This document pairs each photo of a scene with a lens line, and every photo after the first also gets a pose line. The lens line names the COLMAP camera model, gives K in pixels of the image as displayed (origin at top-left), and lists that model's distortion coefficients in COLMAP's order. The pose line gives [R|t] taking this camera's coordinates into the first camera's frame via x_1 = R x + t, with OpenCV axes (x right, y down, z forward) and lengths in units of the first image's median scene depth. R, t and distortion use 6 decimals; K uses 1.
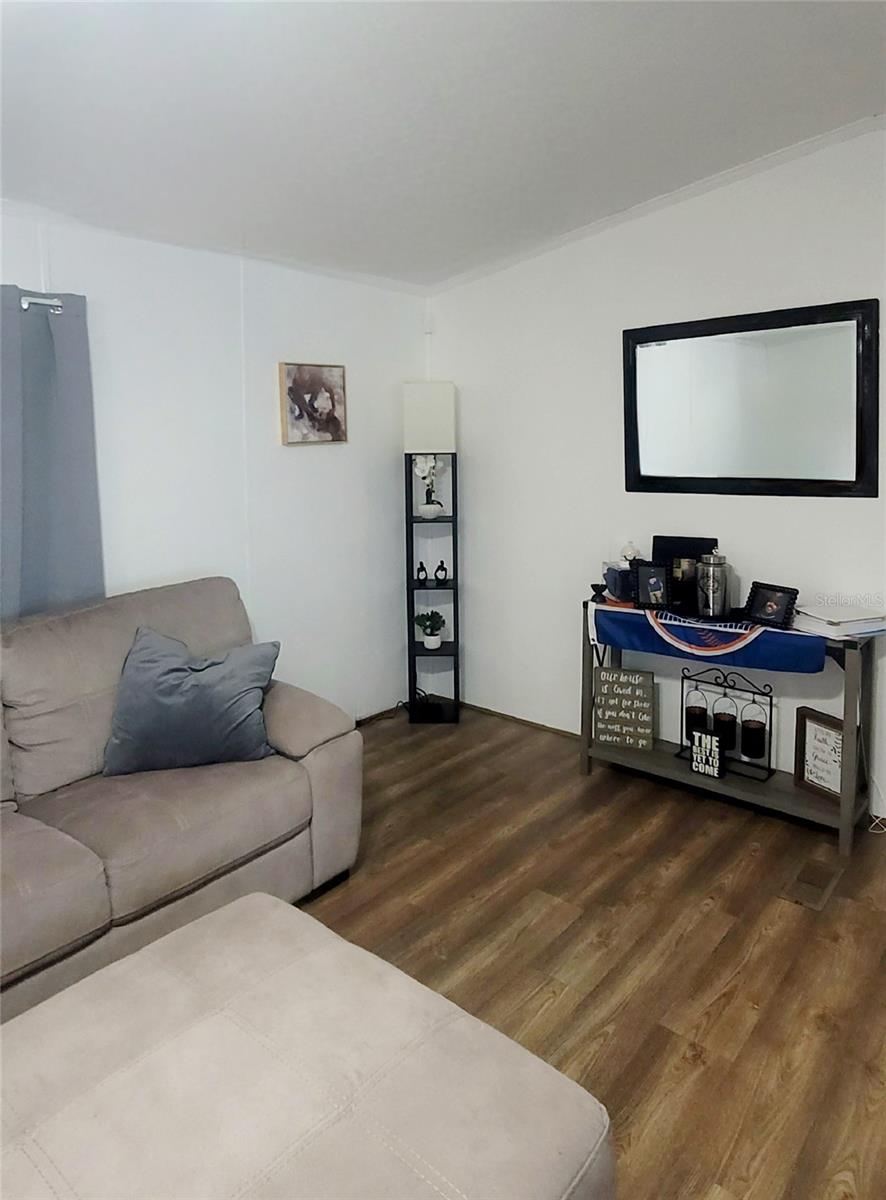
lens RADIAL K [[790.2, 0, 432.6], [0, 790.2, 483.9], [0, 0, 1]] dist [-0.006901, -0.000630]
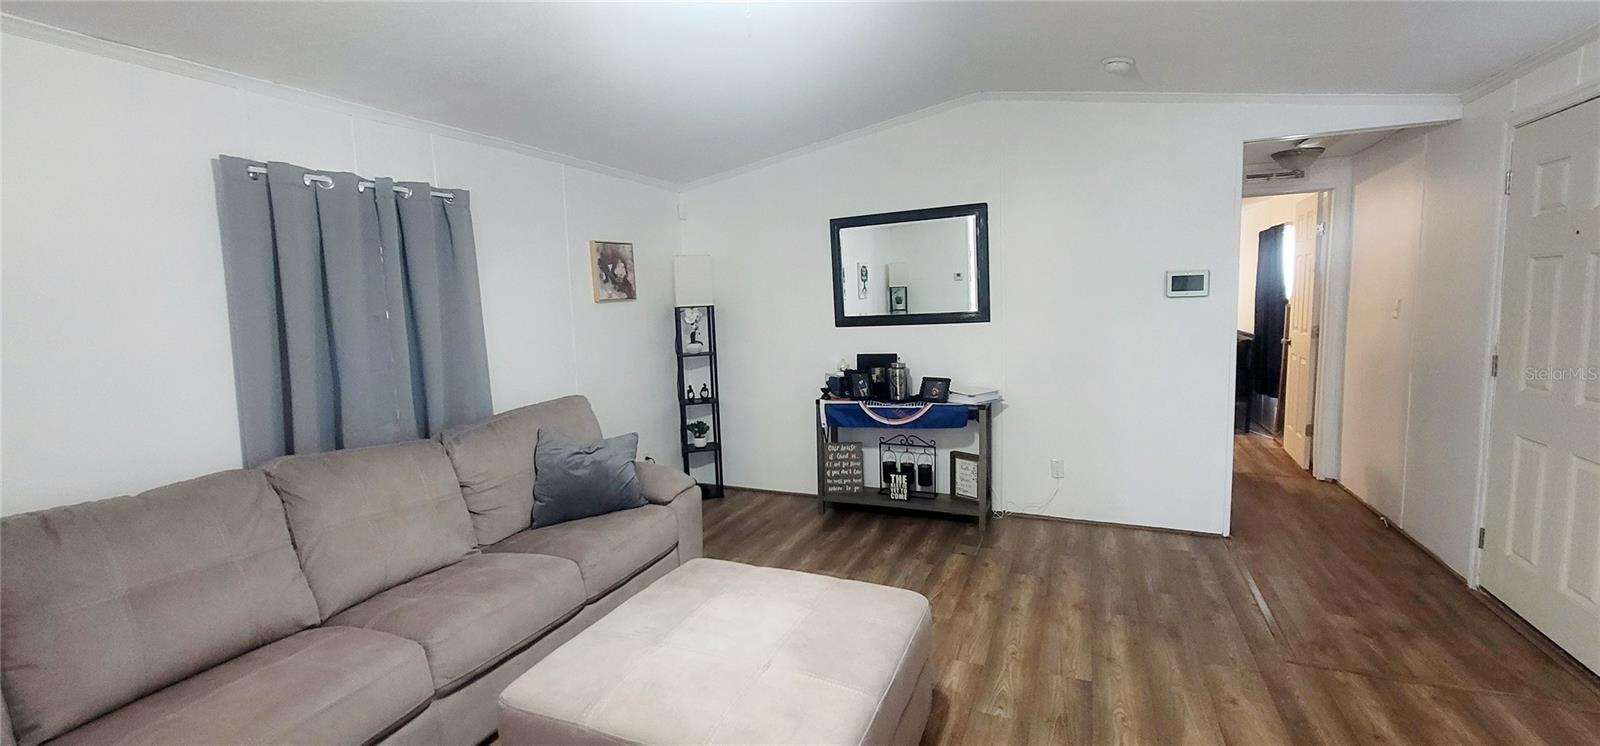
lens RADIAL K [[657.5, 0, 797.5], [0, 657.5, 360.9], [0, 0, 1]] dist [-0.023623, -0.000185]
pose [[0.959051, -0.050377, 0.278716, -0.216588], [0.042588, 0.998516, 0.033937, 0.034949], [-0.280012, -0.020677, 0.959774, -0.220908]]
